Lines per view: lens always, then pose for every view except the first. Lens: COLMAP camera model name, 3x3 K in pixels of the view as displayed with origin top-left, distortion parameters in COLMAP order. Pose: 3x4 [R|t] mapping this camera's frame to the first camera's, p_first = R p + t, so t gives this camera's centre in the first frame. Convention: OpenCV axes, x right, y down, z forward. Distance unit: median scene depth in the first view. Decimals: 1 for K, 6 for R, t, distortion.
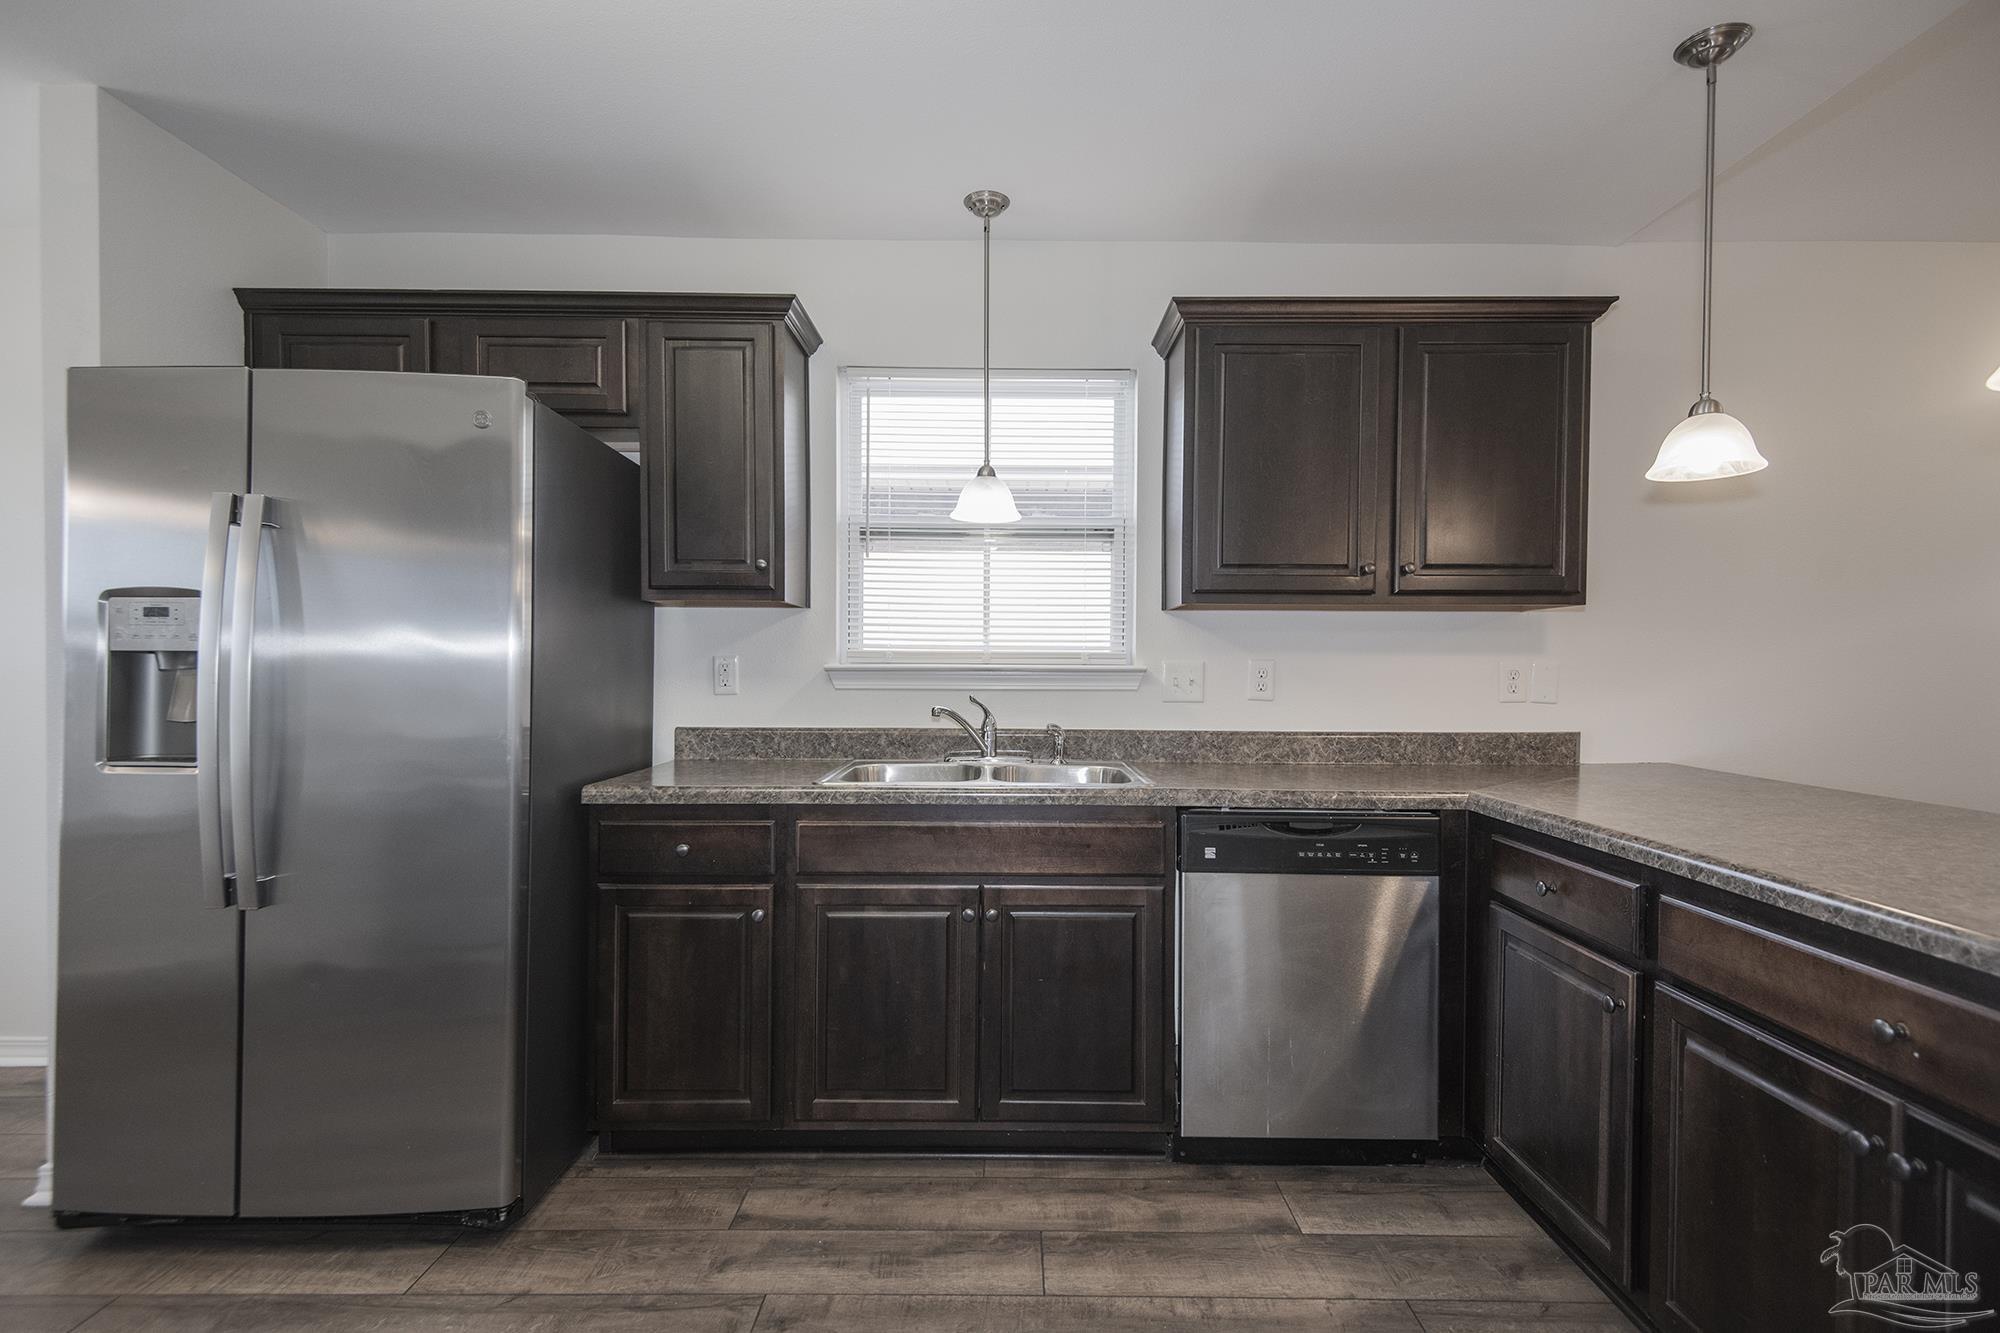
lens RADIAL K [[953.6, 0, 998.1], [0, 953.6, 667.2], [0, 0, 1]] dist [0.014542, -0.001478]
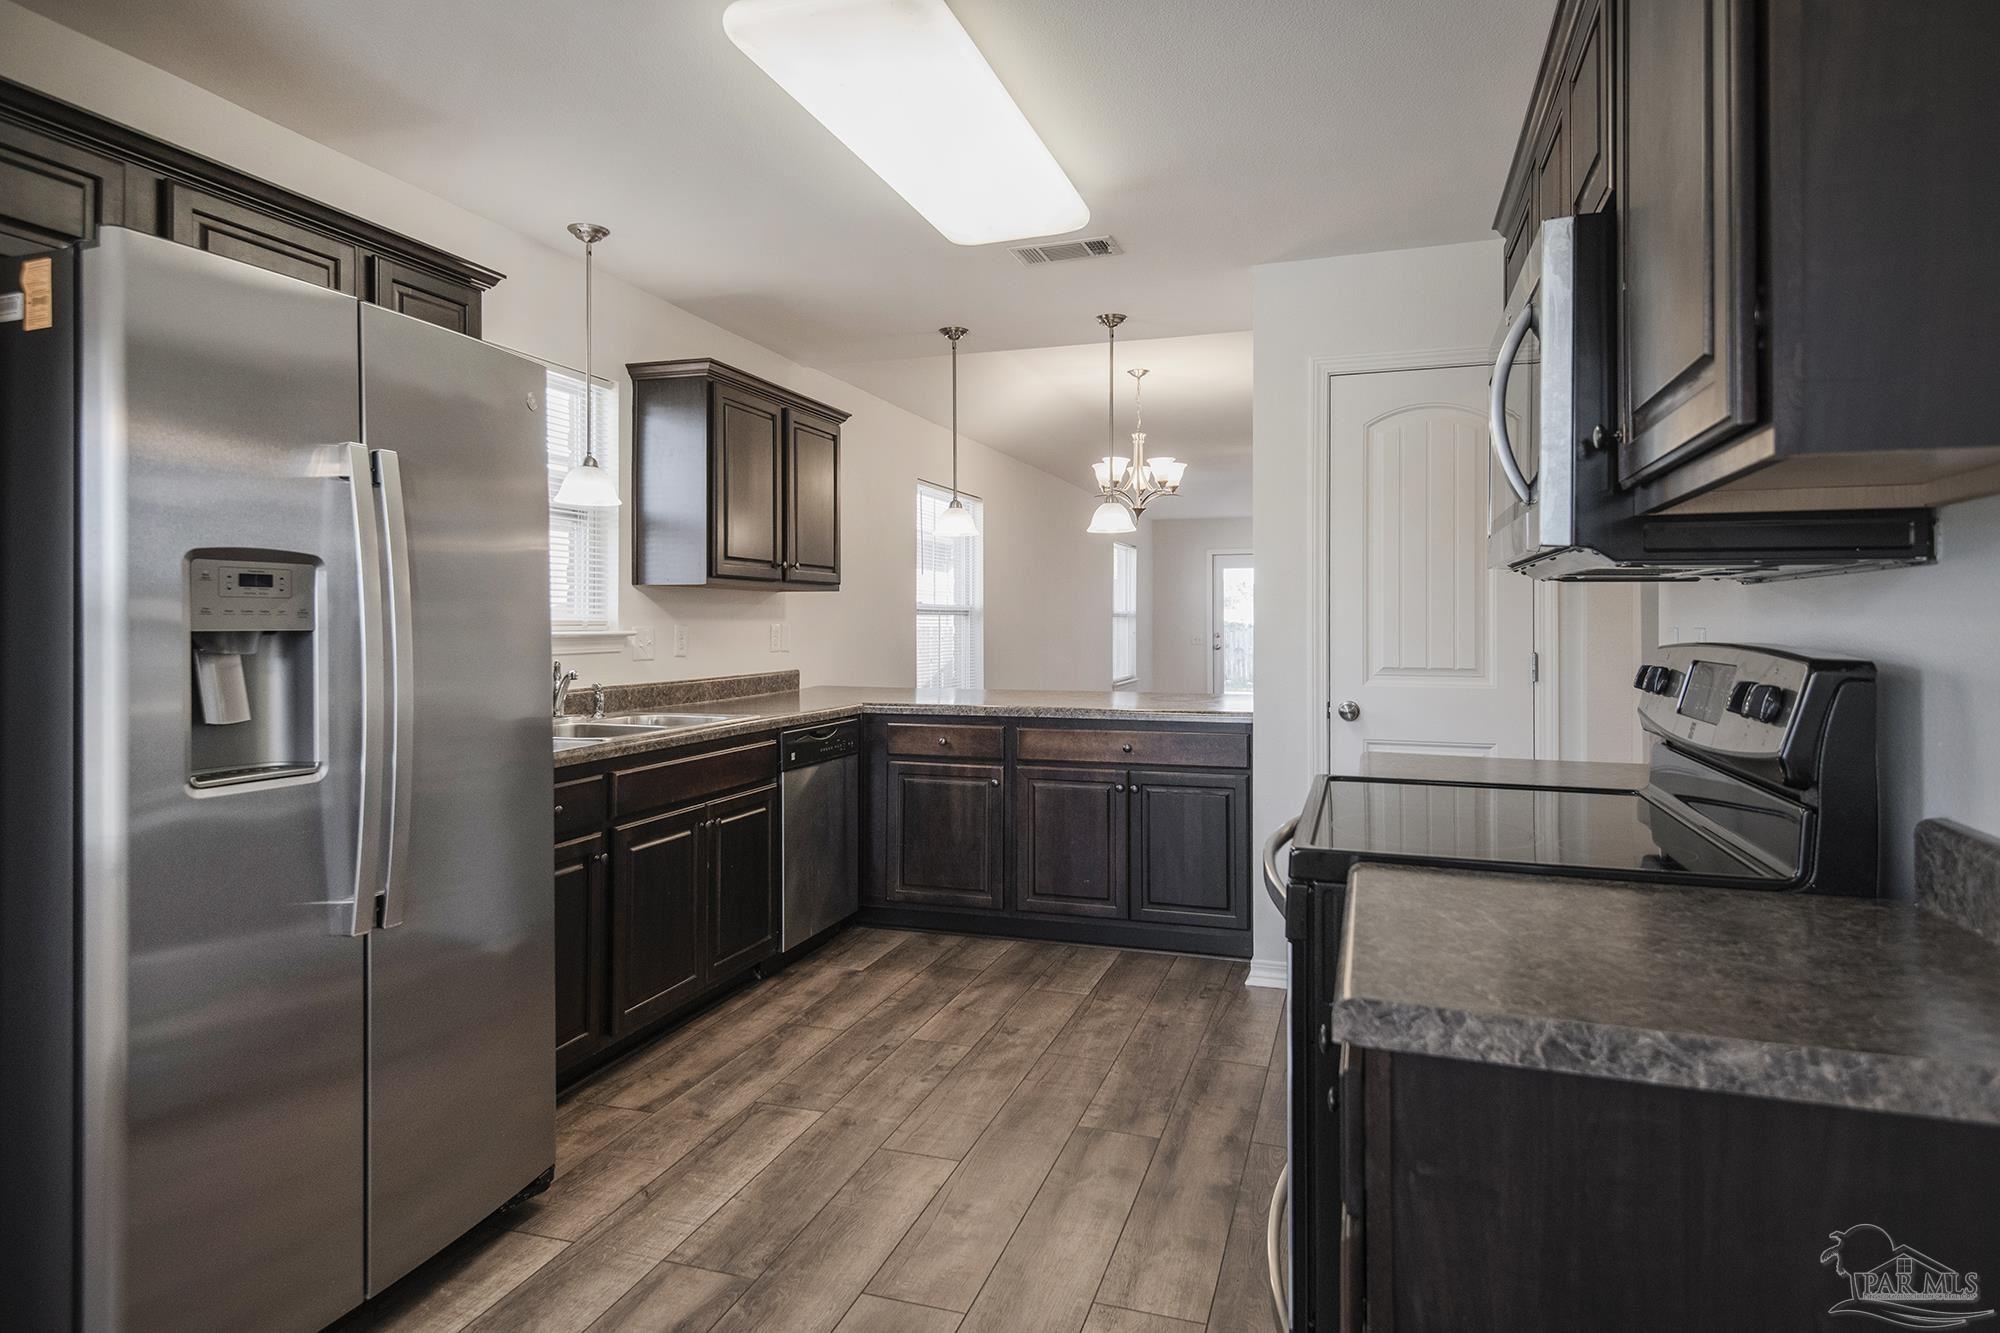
lens RADIAL K [[1136.5, 0, 996.6], [0, 1136.5, 617.3], [0, 0, 1]] dist [0.001928, 0.001081]
pose [[0.314644, -0.004148, 0.949201, -1.499887], [0.012448, 0.999922, 0.000244, -0.020289], [-0.949128, 0.011739, 0.314671, 0.153156]]
